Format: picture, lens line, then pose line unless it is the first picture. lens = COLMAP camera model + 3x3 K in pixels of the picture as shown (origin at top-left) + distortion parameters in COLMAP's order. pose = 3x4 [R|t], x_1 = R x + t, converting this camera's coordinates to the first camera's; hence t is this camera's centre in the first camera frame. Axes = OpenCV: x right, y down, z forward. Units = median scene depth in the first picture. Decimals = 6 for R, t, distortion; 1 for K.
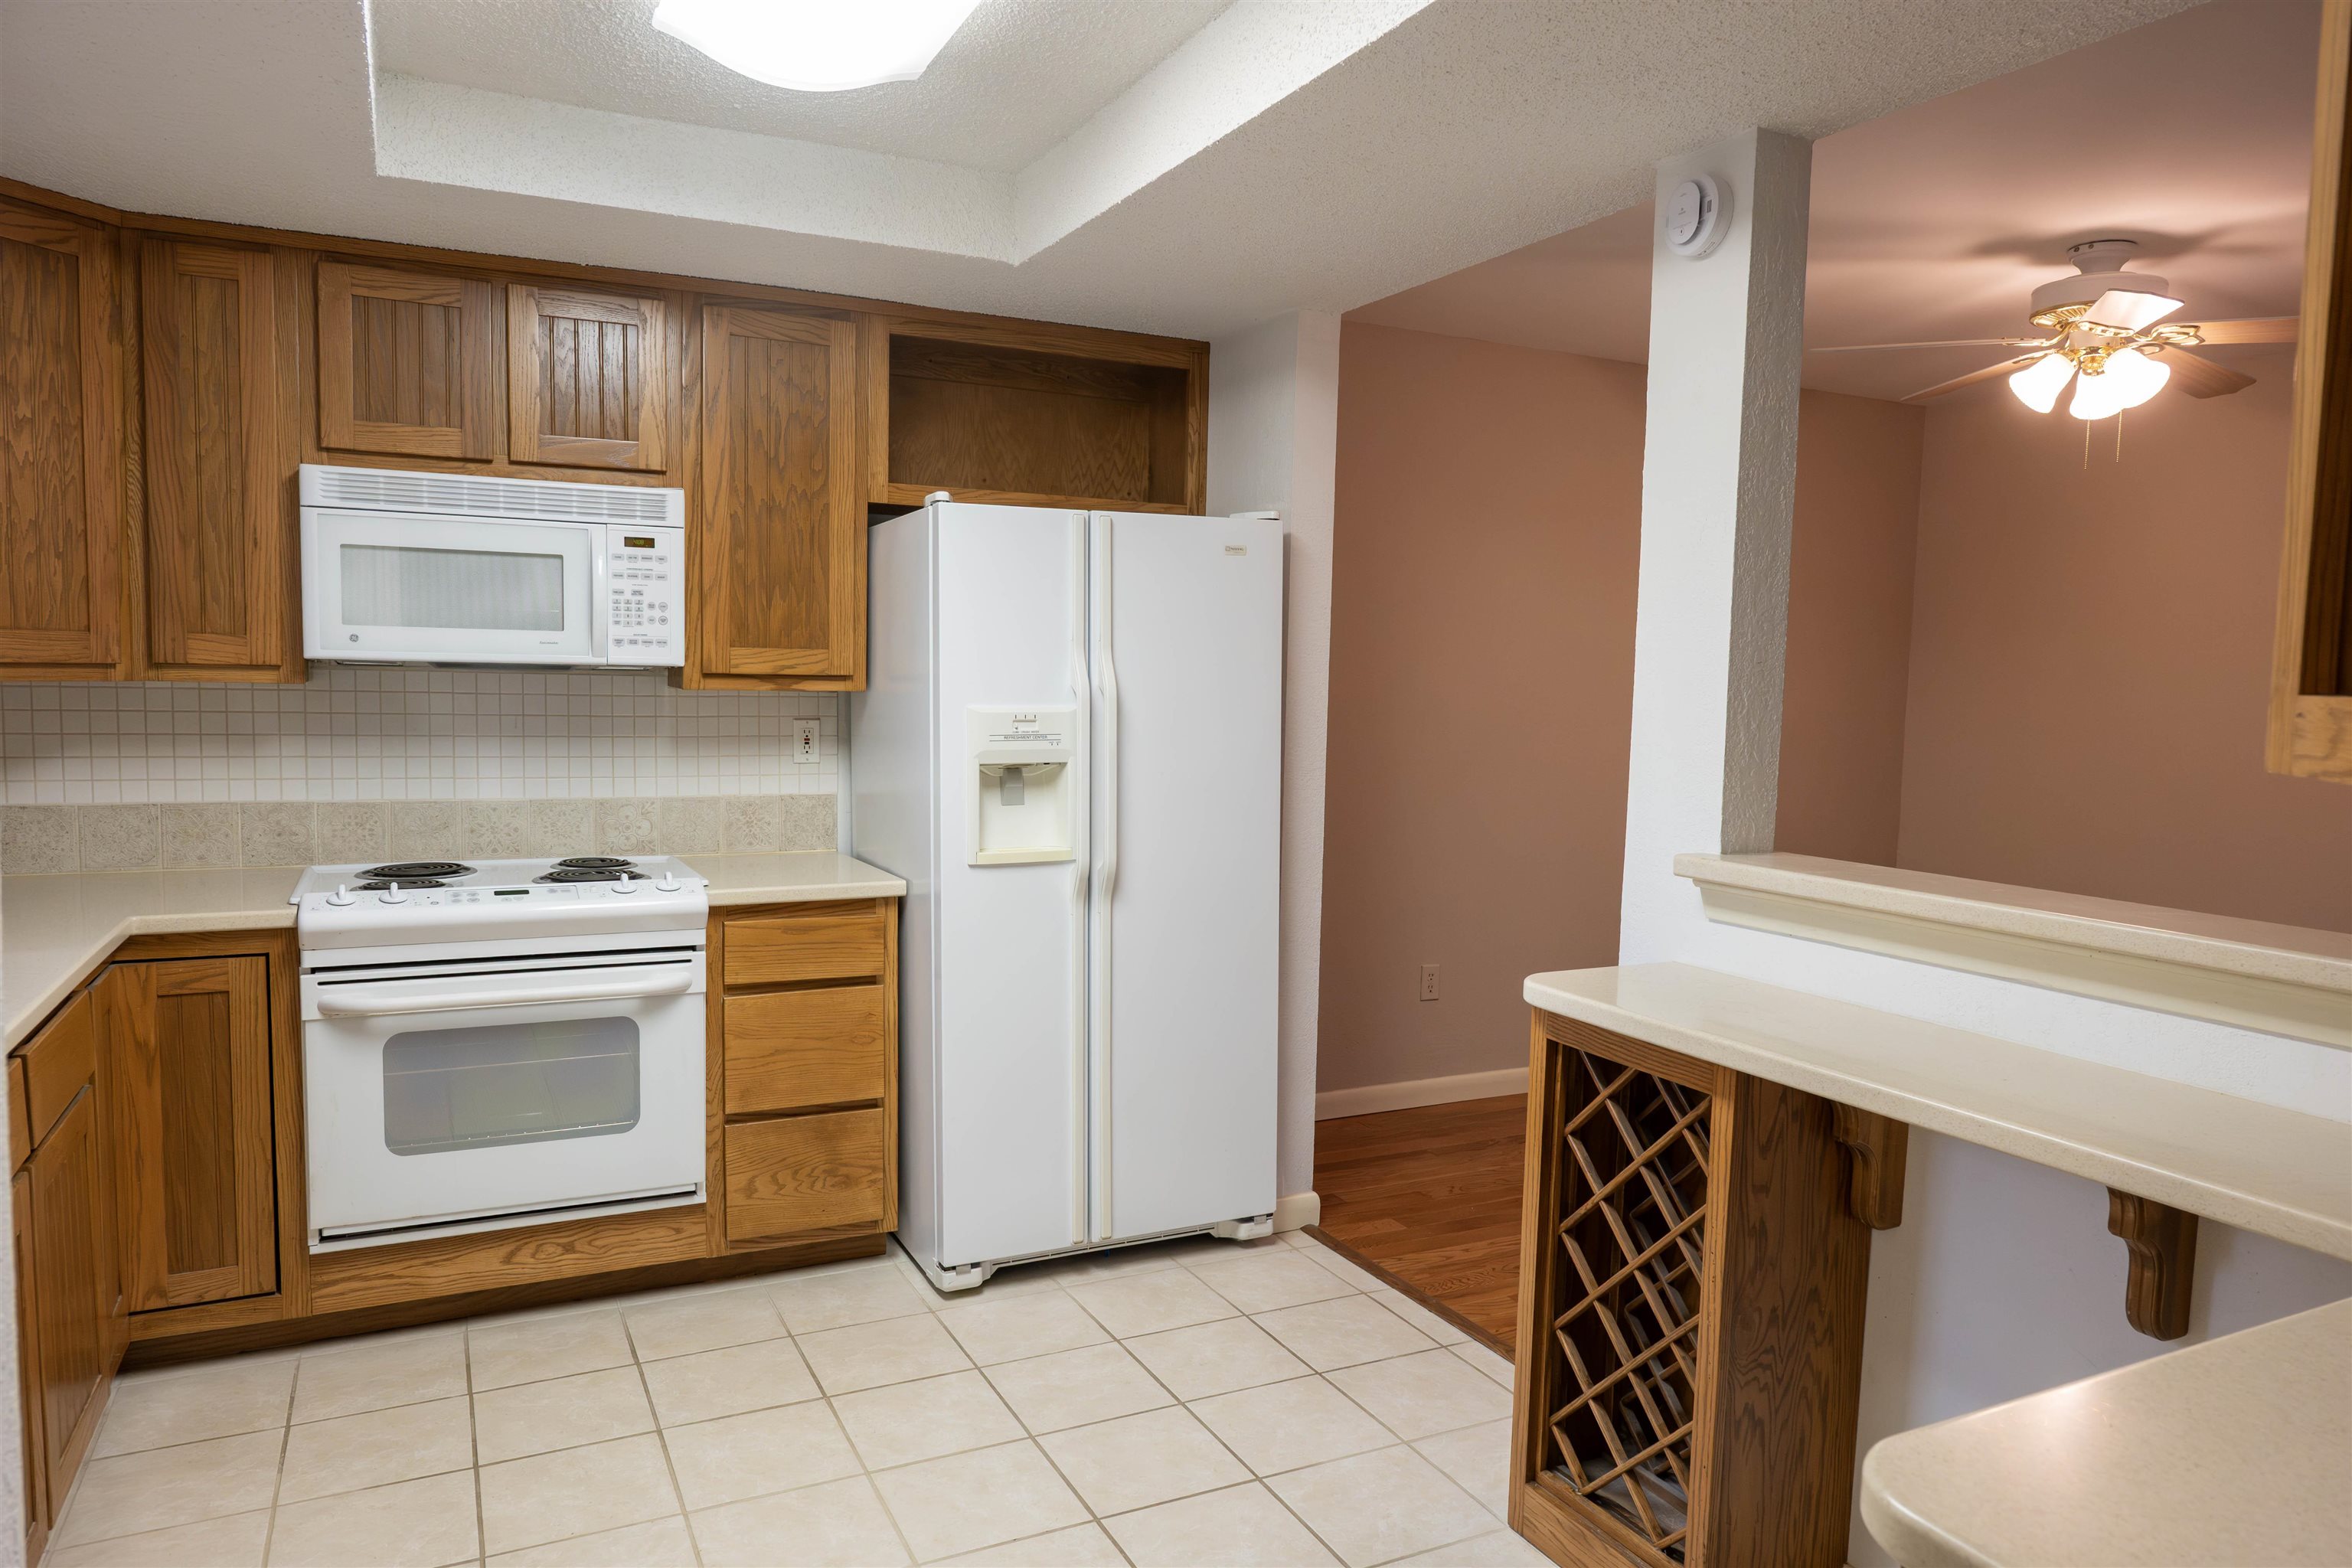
lens RADIAL K [[1547.2, 0, 1186.2], [0, 1547.2, 803.4], [0, 0, 1]] dist [-0.008843, 0.006730]
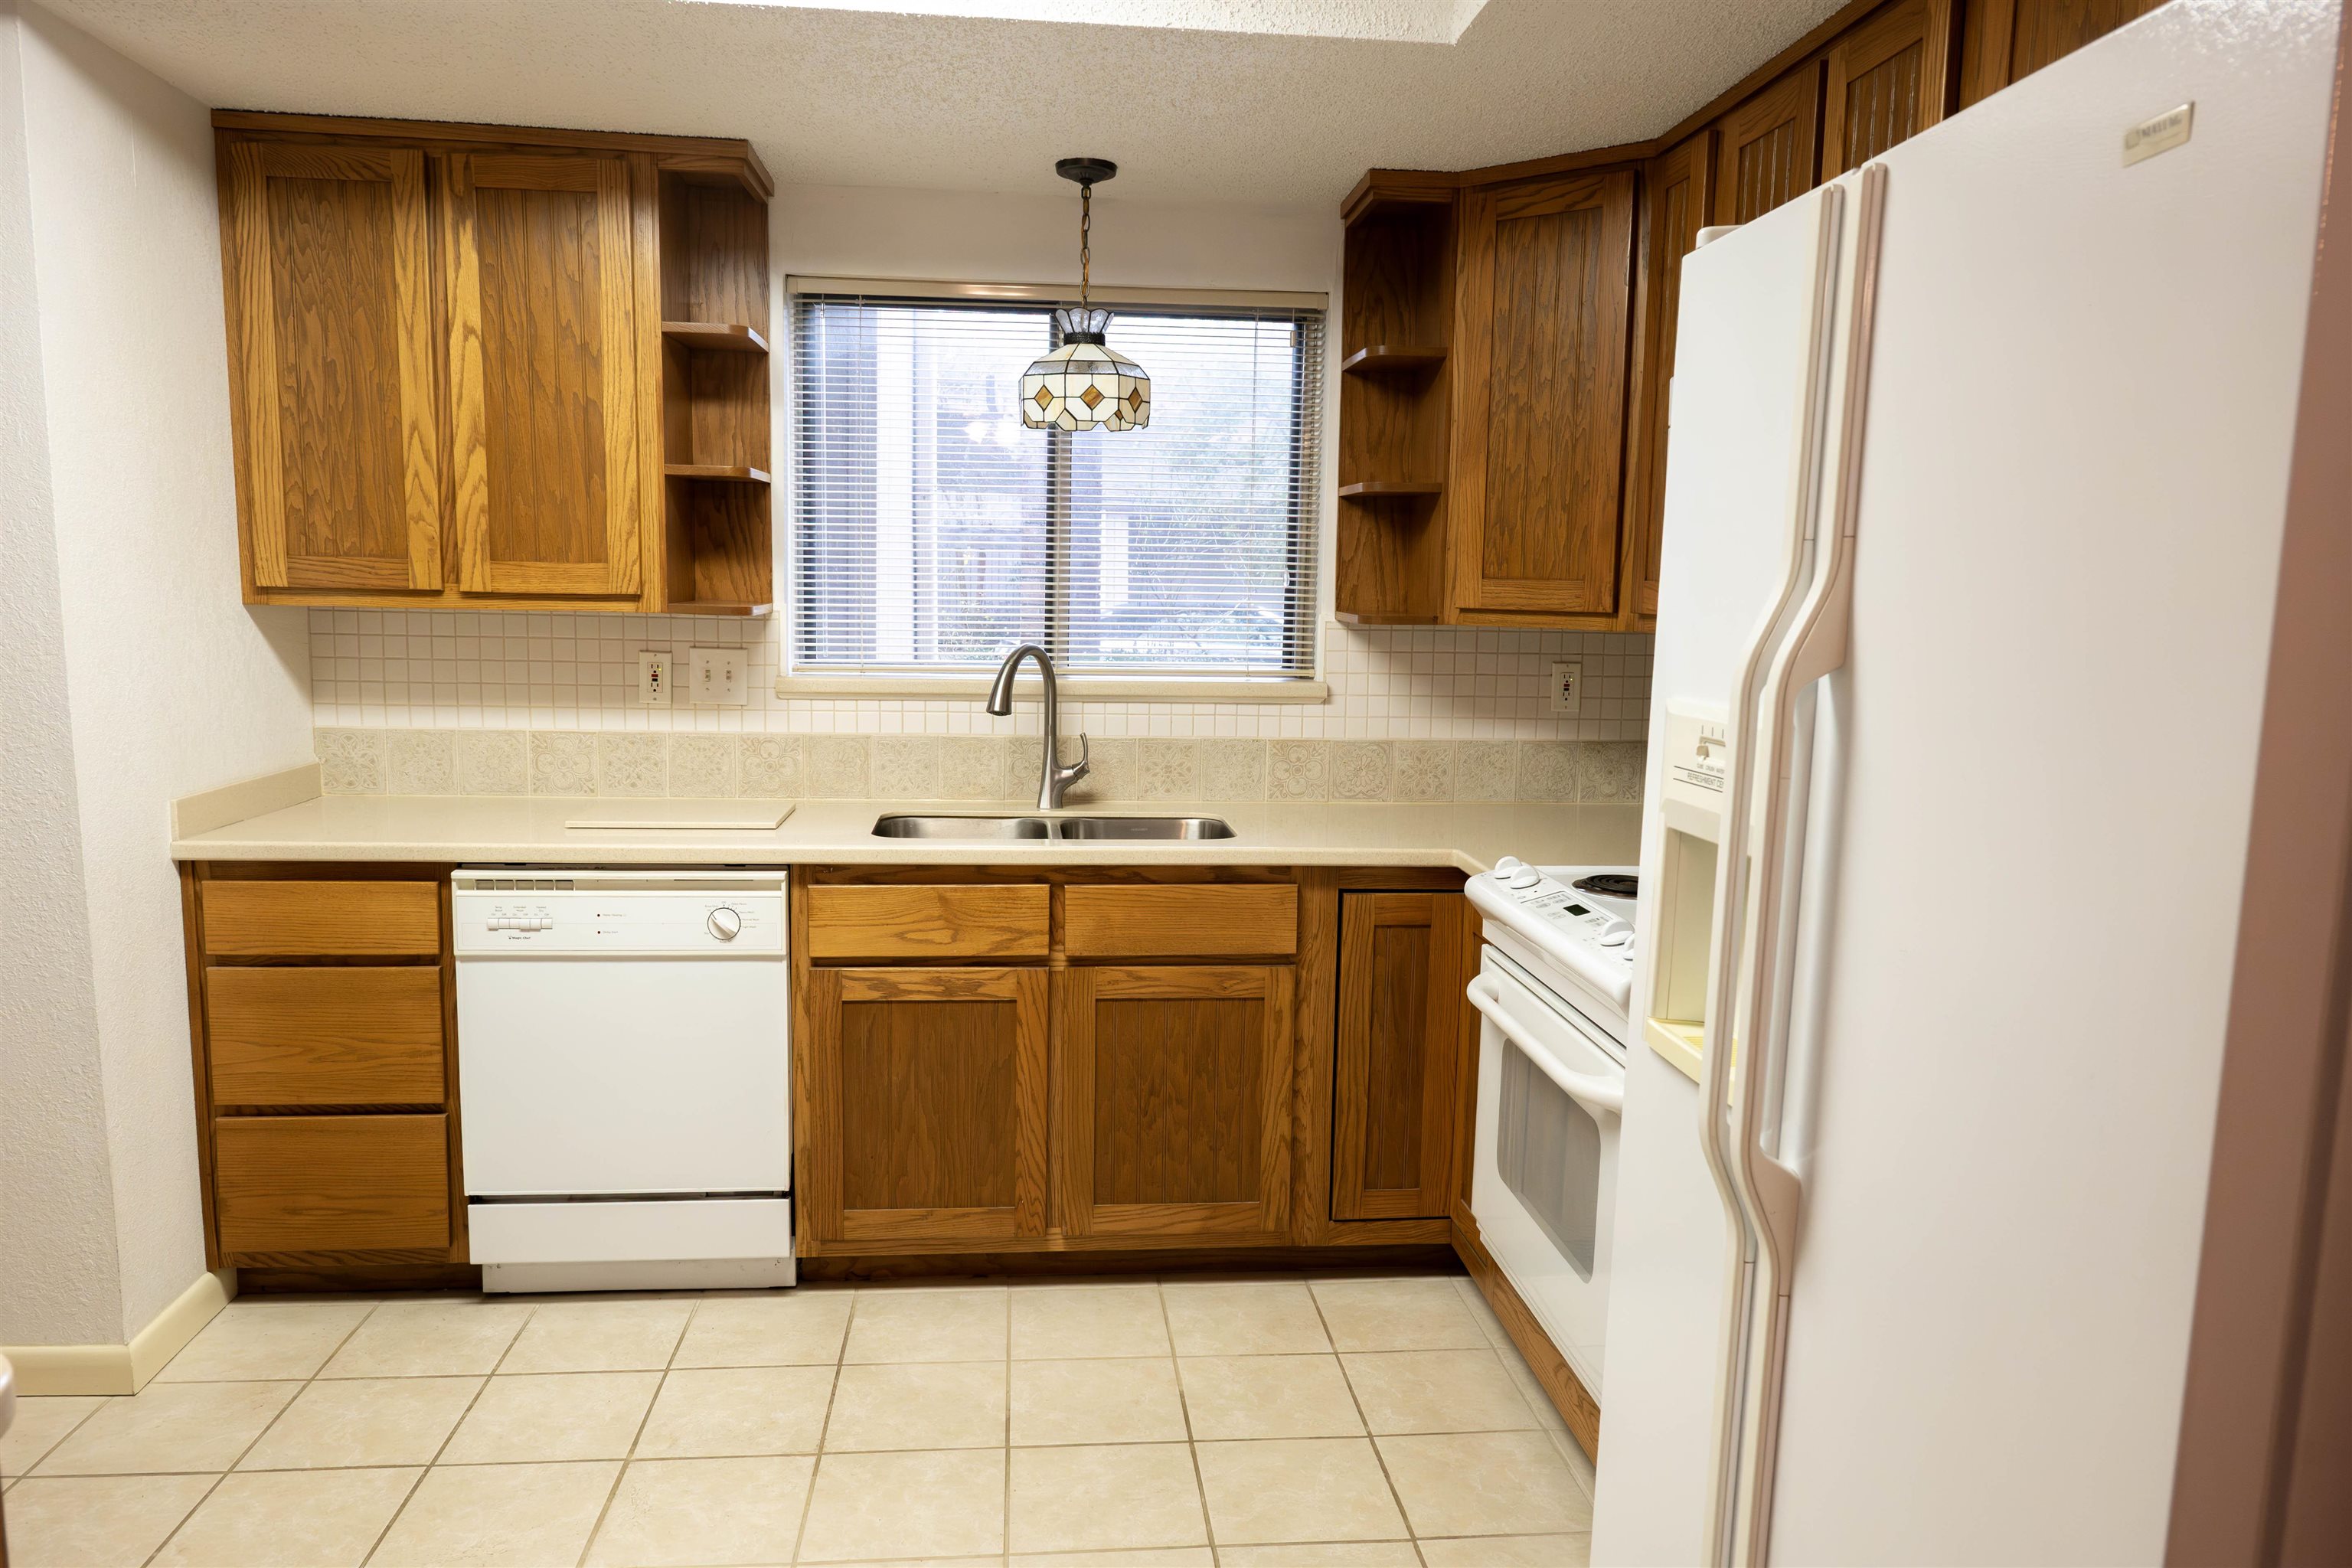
lens RADIAL K [[1600.8, 0, 1171.6], [0, 1600.8, 806.8], [0, 0, 1]] dist [-0.006866, -0.001444]
pose [[-0.356820, 0.103109, -0.928466, 0.332958], [-0.108892, 0.982524, 0.150961, -0.083681], [0.927805, 0.154969, -0.339356, 0.997122]]
